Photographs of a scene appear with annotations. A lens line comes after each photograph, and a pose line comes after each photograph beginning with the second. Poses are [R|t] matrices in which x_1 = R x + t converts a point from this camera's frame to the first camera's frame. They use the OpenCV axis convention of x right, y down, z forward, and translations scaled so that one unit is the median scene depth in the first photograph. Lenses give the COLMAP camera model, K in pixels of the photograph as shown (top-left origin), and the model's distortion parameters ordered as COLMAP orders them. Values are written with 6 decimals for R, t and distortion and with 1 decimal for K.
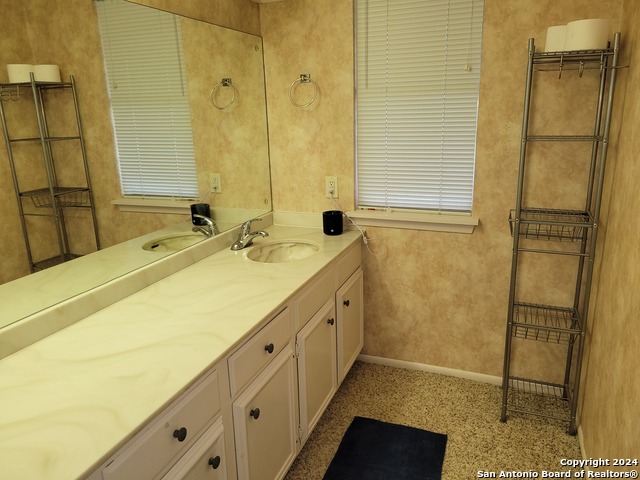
lens RADIAL K [[481.2, 0, 323.1], [0, 481.2, 236.6], [0, 0, 1]] dist [0.047745, -0.041539]
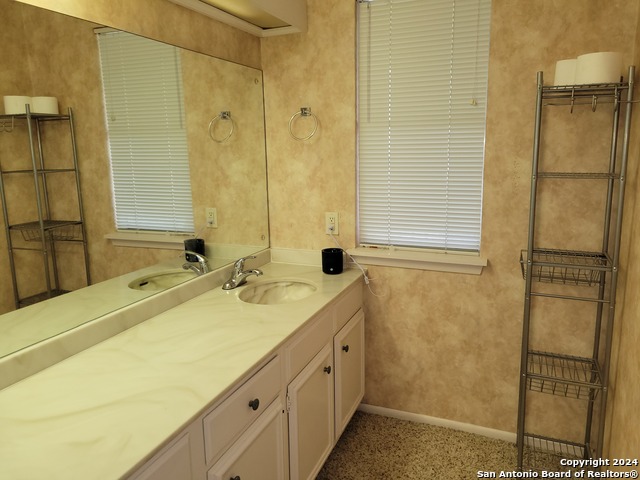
lens RADIAL K [[481.2, 0, 325.5], [0, 481.2, 231.1], [0, 0, 1]] dist [0.047745, -0.041539]
pose [[0.999874, 0.011879, -0.010499, 0.016146], [-0.012709, 0.996475, -0.082928, -0.008787], [0.009476, 0.083051, 0.996500, 0.054306]]
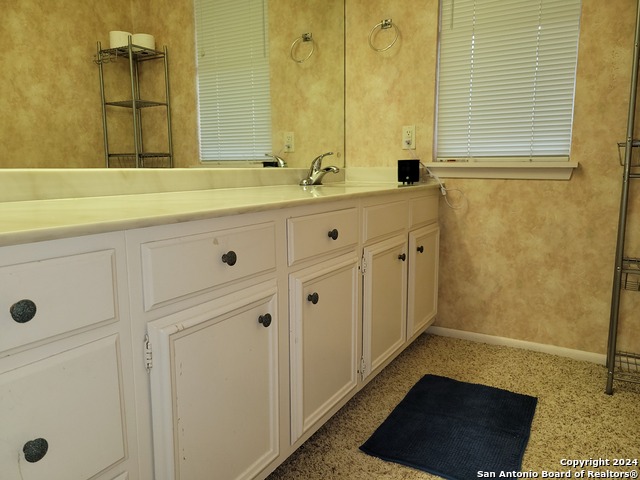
lens RADIAL K [[481.2, 0, 317.0], [0, 481.2, 239.5], [0, 0, 1]] dist [0.047745, -0.041539]
pose [[0.985503, 0.044504, -0.163719, 0.004665], [-0.062499, 0.992351, -0.106459, 0.215207], [0.157729, 0.115148, 0.980746, 0.070259]]
